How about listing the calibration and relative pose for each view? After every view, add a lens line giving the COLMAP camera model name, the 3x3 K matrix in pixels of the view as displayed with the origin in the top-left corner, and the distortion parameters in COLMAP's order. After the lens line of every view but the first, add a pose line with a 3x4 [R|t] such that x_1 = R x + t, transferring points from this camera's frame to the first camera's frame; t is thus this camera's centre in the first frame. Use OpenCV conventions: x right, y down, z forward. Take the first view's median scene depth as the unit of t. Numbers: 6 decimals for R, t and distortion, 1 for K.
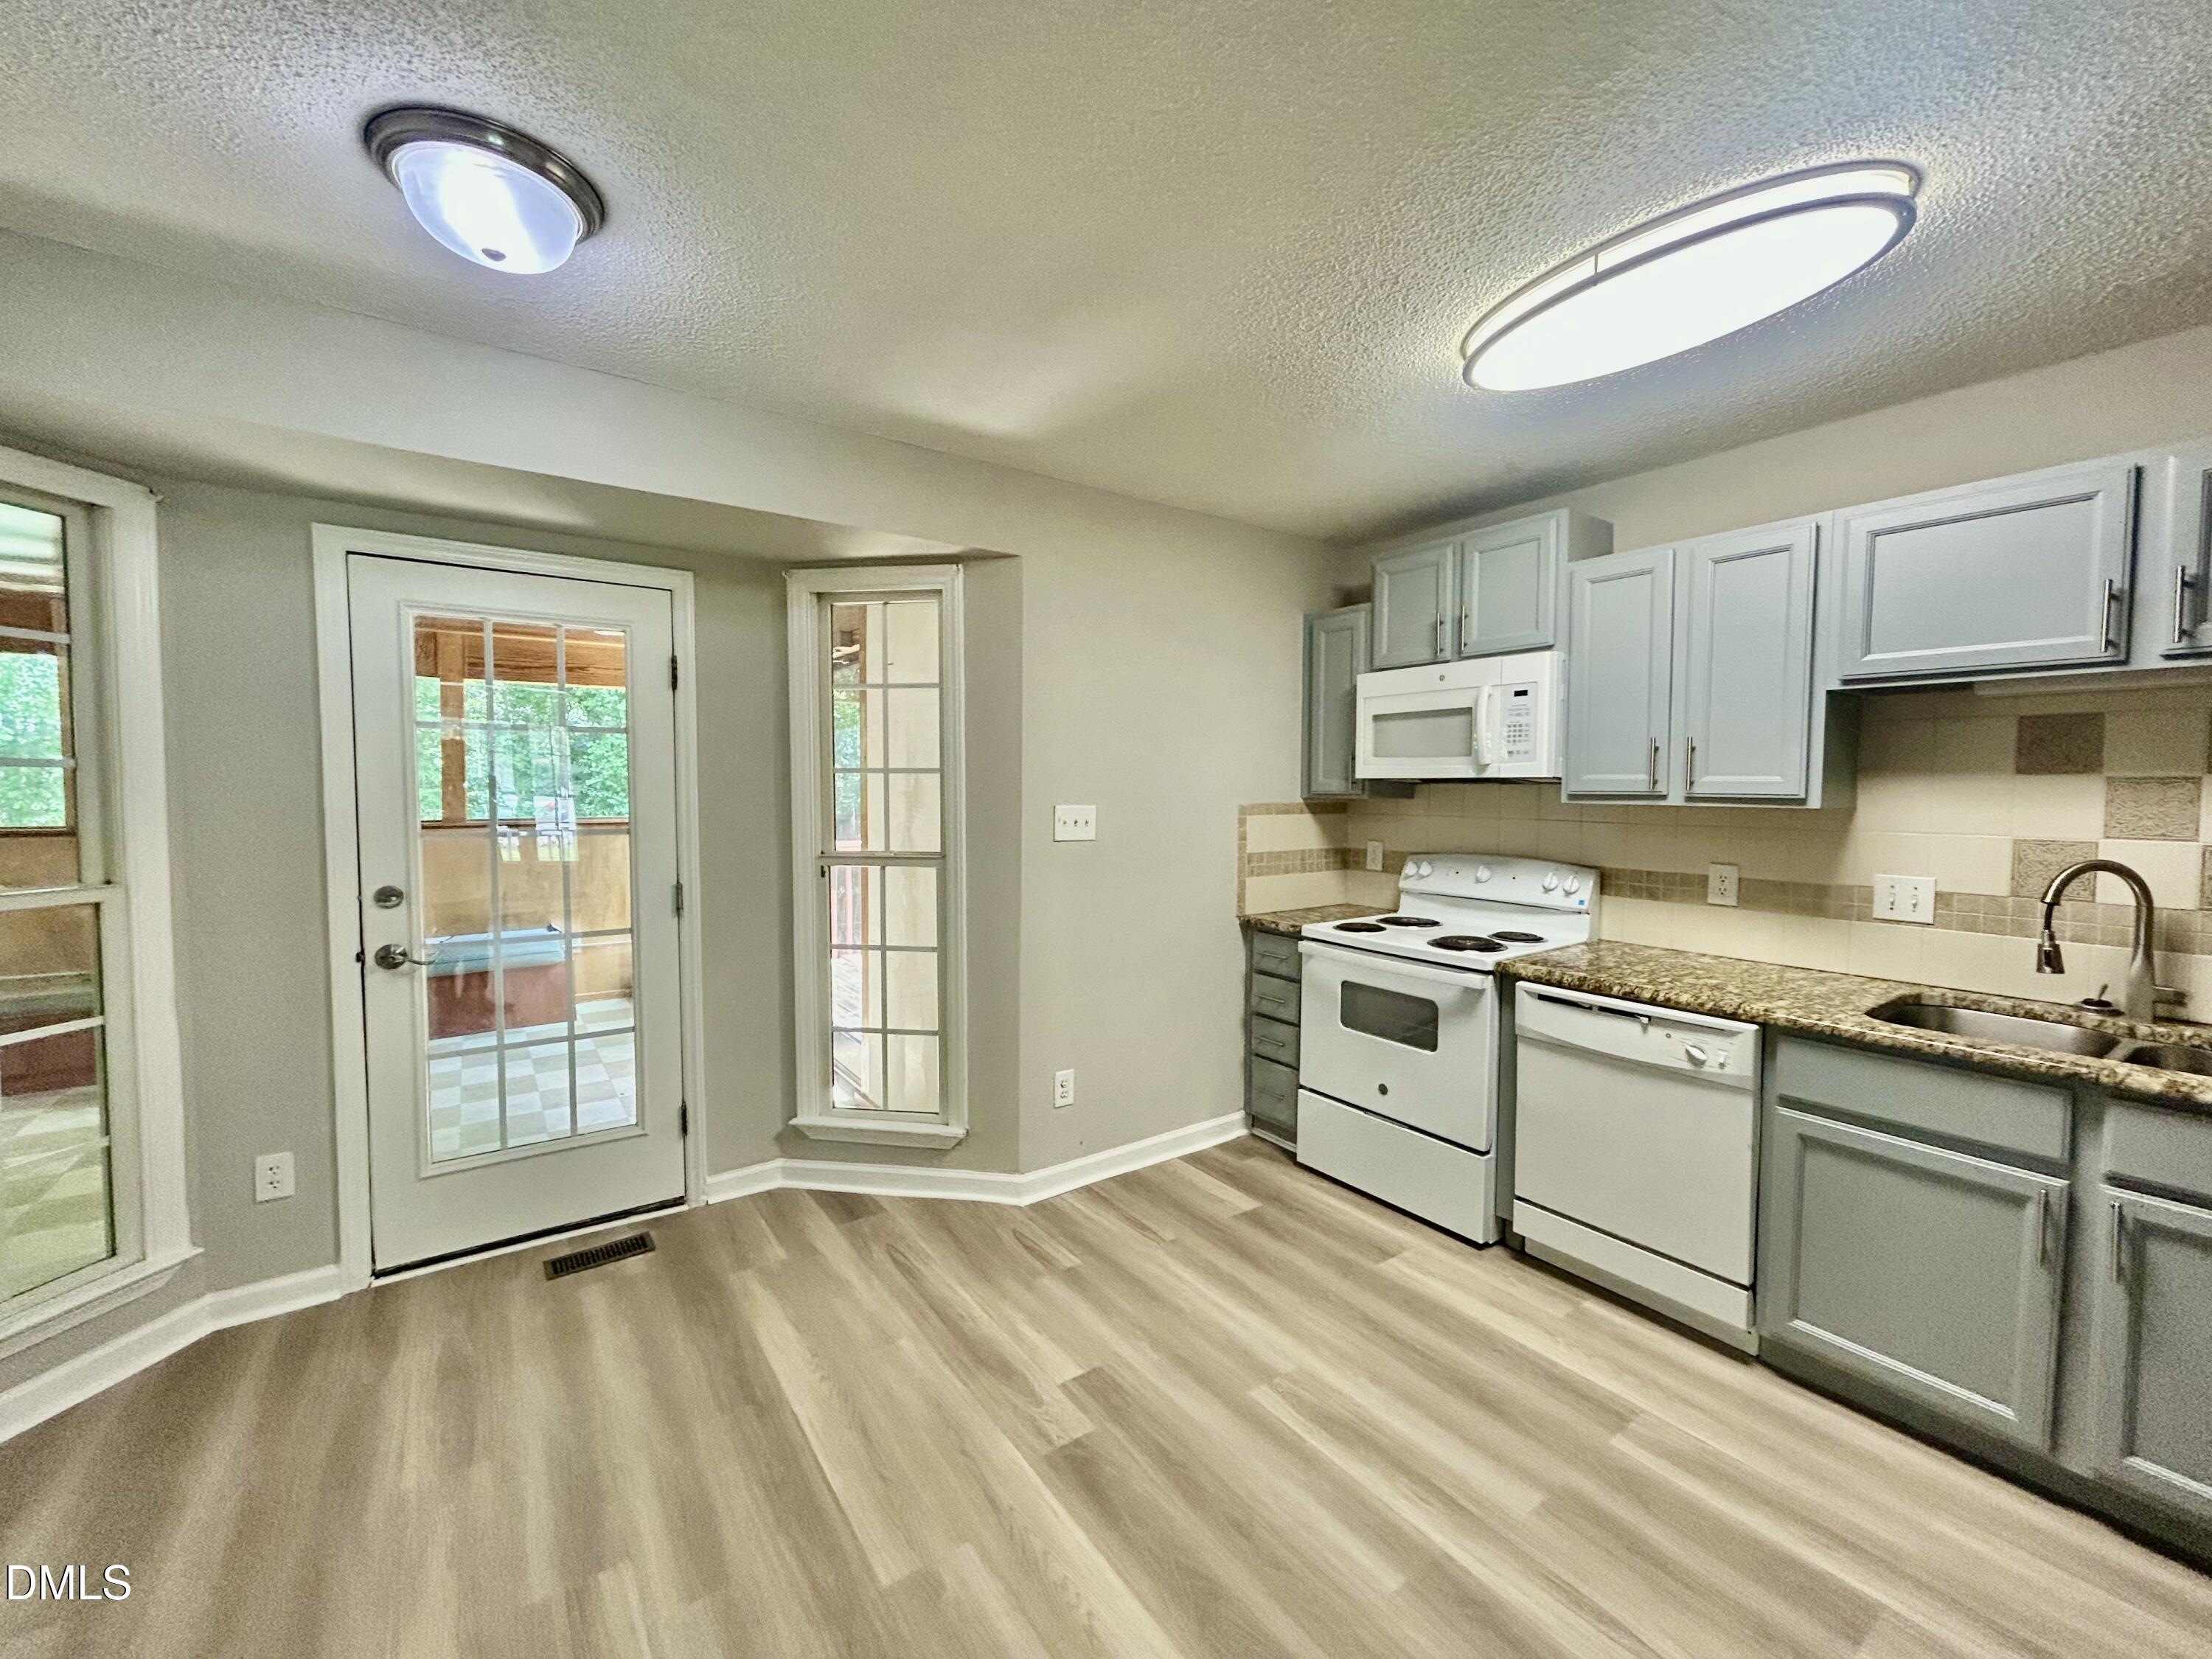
lens RADIAL K [[888.4, 0, 1106.0], [0, 888.4, 829.5], [0, 0, 1]] dist [0.002004, 0.000178]
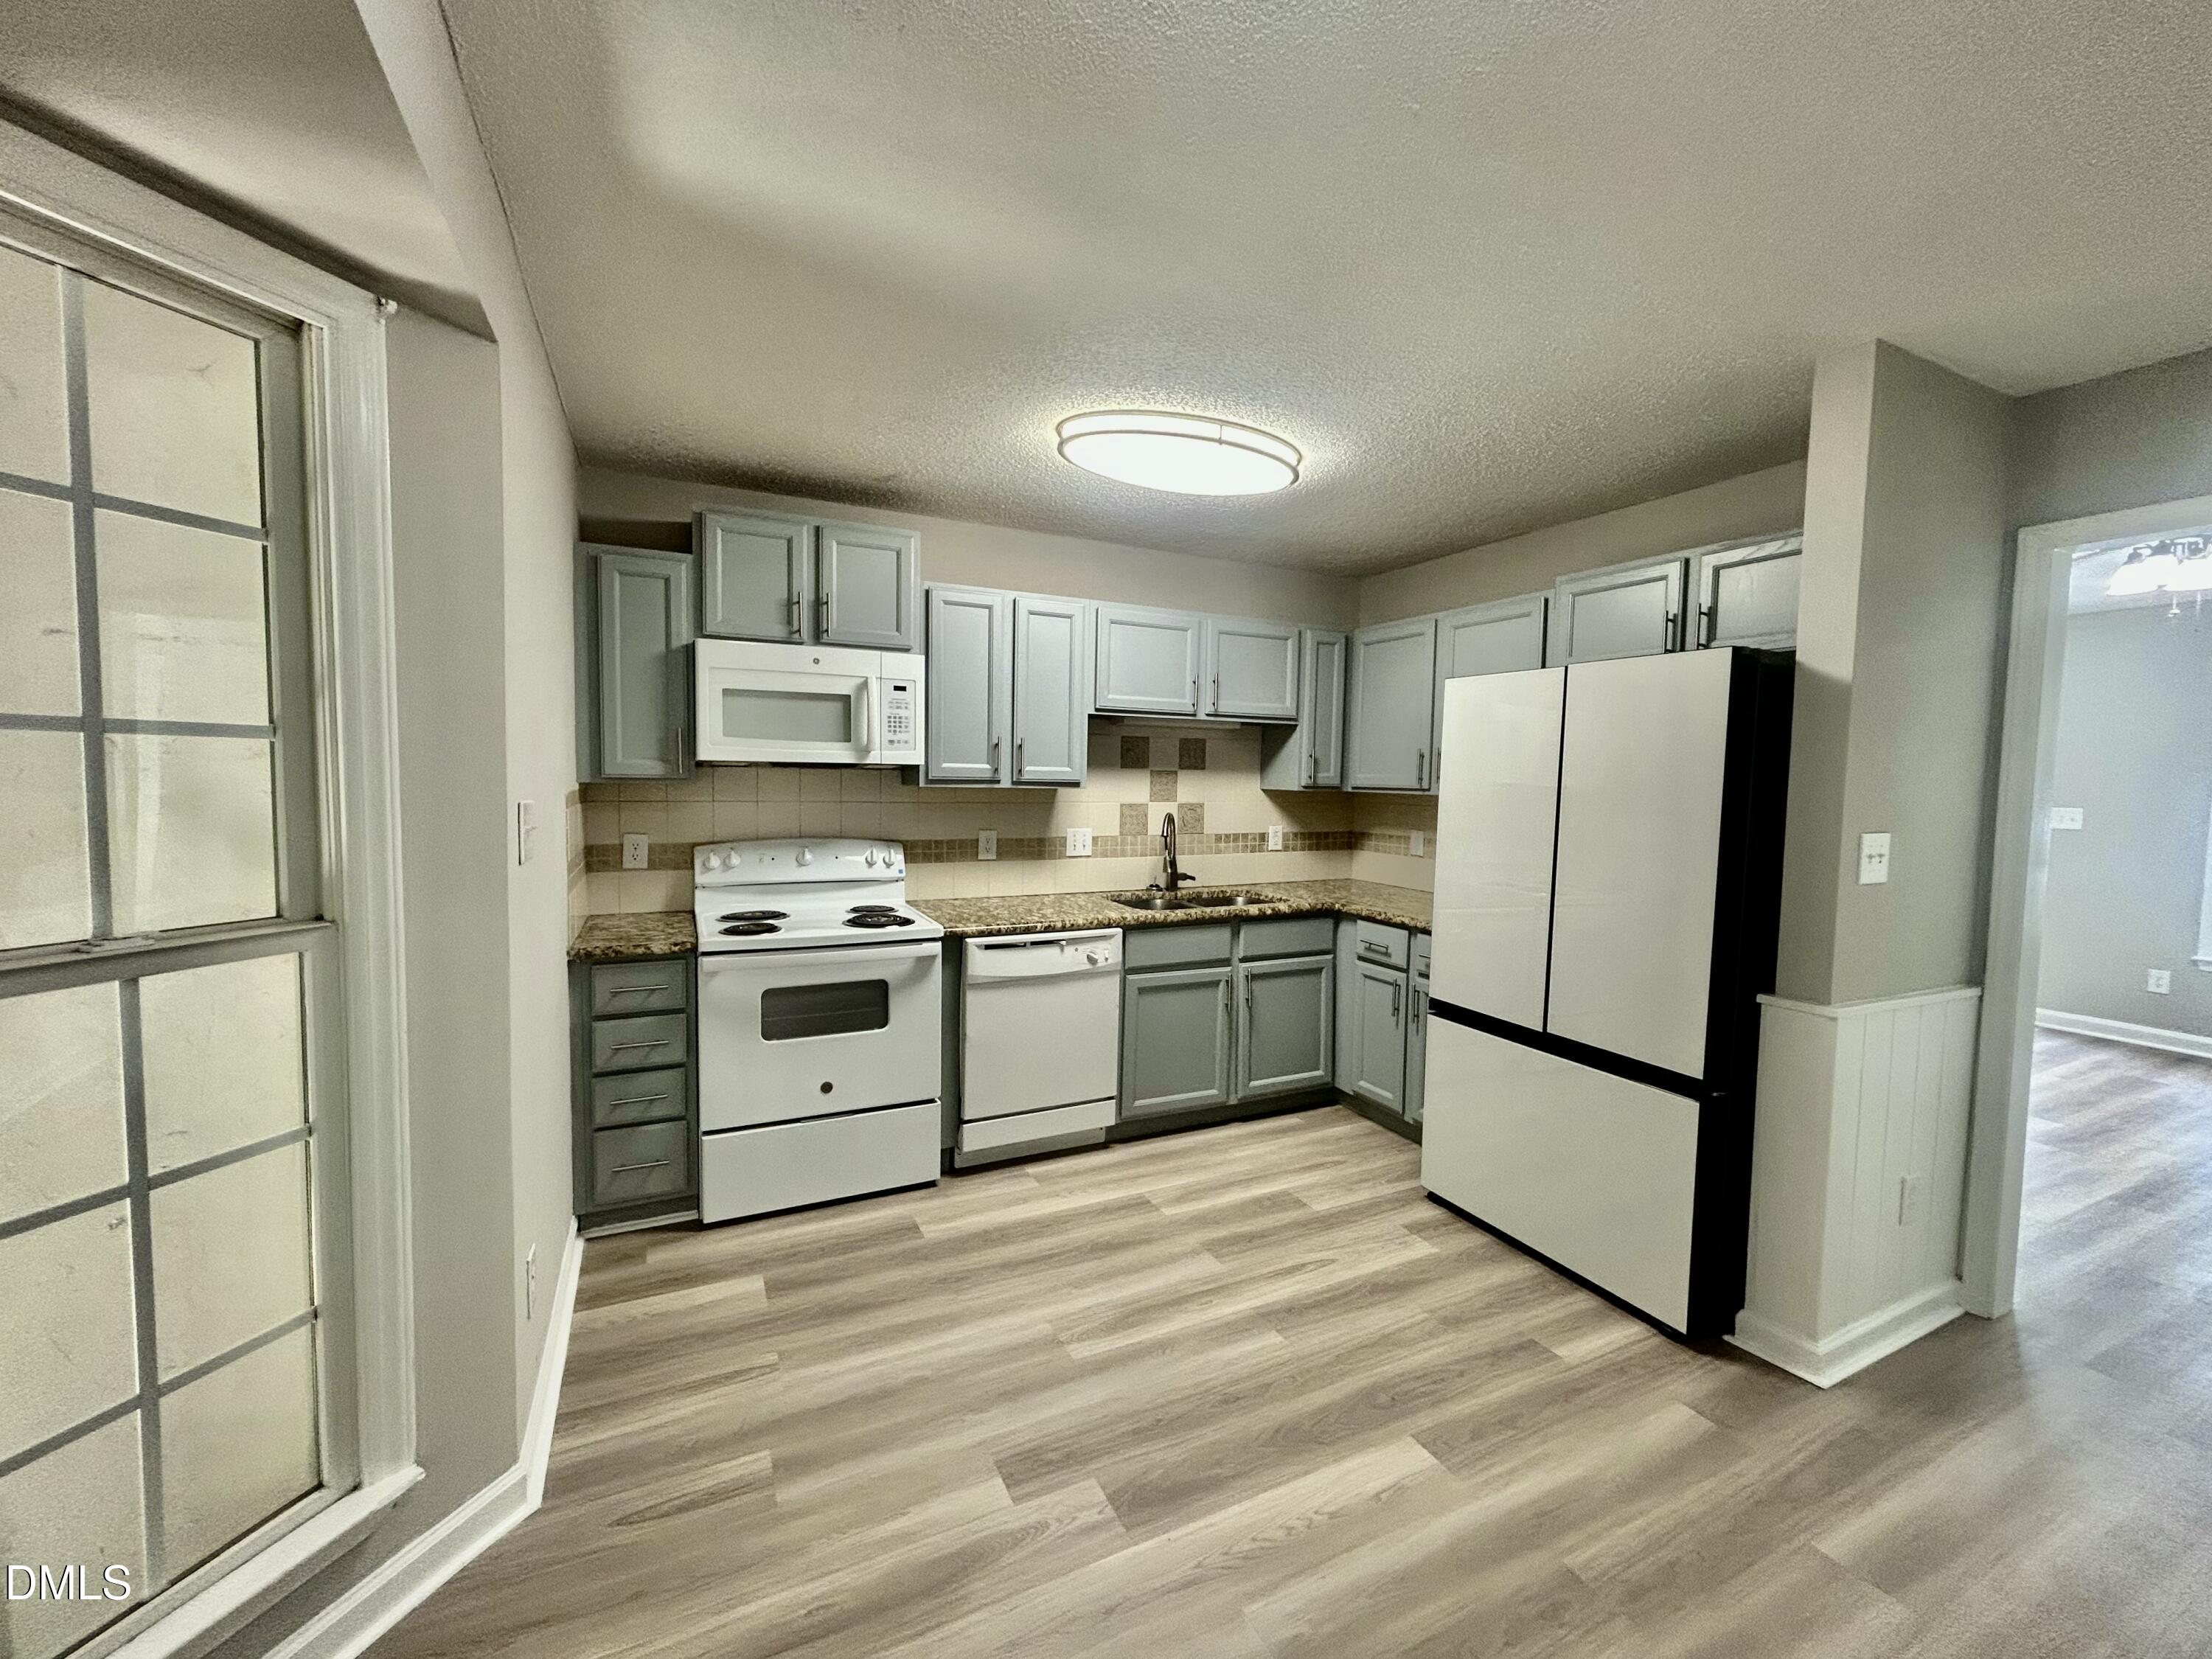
lens RADIAL K [[891.6, 0, 1106.0], [0, 891.6, 829.5], [0, 0, 1]] dist [-0.001715, -0.000086]
pose [[0.165509, -0.061149, 0.984311, -0.661179], [0.034060, 0.997835, 0.056262, -0.034208], [-0.985620, 0.024214, 0.167234, 0.621192]]
